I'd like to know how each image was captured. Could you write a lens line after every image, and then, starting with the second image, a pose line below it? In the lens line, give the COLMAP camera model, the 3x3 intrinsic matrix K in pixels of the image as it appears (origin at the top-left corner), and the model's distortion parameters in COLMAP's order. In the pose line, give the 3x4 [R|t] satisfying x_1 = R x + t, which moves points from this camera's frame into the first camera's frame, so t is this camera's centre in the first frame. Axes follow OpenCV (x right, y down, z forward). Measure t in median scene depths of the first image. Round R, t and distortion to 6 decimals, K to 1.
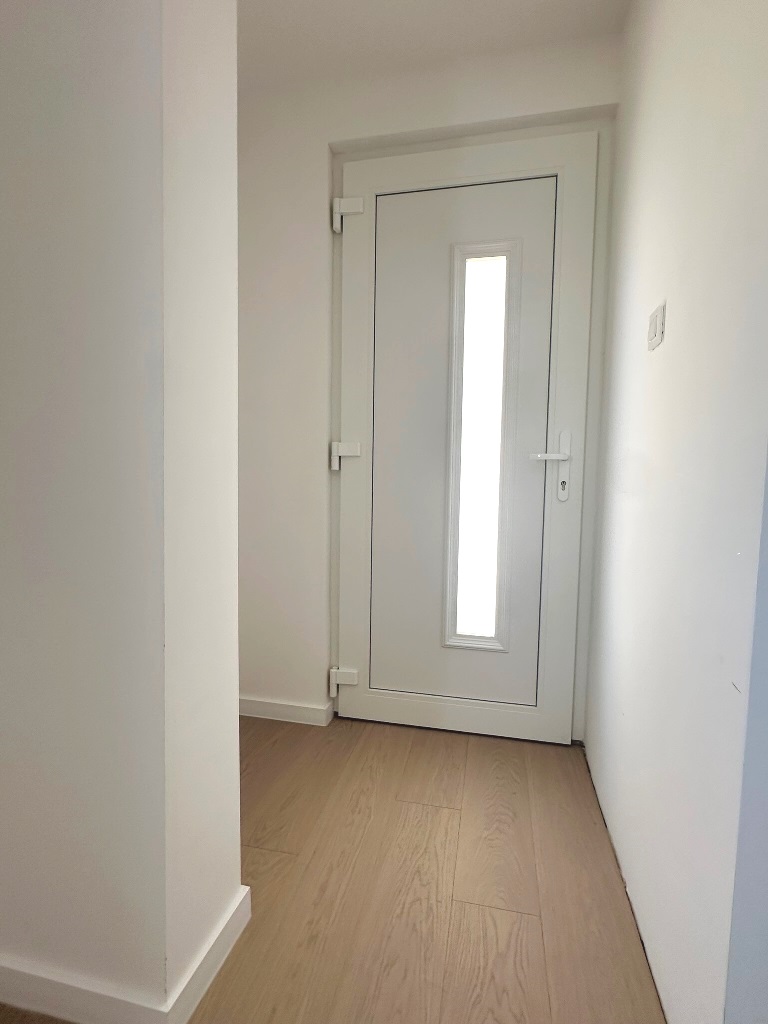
lens RADIAL K [[499.6, 0, 389.0], [0, 499.6, 510.6], [0, 0, 1]] dist [-0.000223, 0.000723]
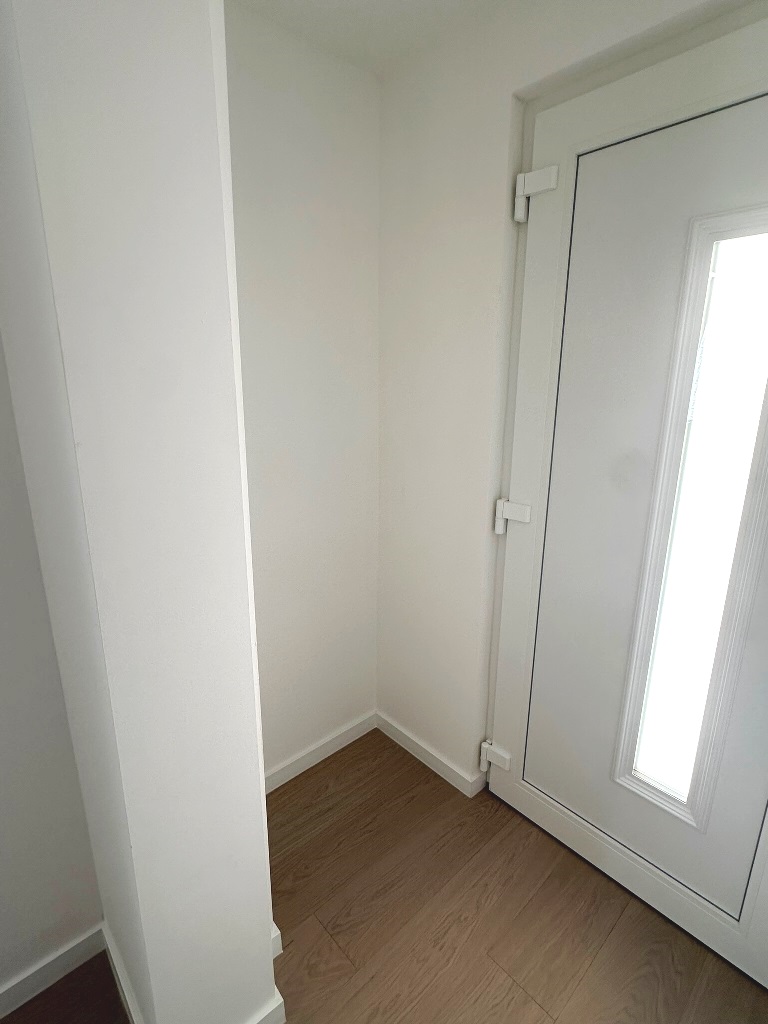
lens RADIAL K [[499.6, 0, 385.6], [0, 499.6, 514.5], [0, 0, 1]] dist [-0.000223, 0.000723]
pose [[0.813572, 0.136974, -0.565101, 0.208557], [-0.031178, 0.980736, 0.192832, -0.276267], [0.580628, -0.139264, 0.802170, 0.240551]]
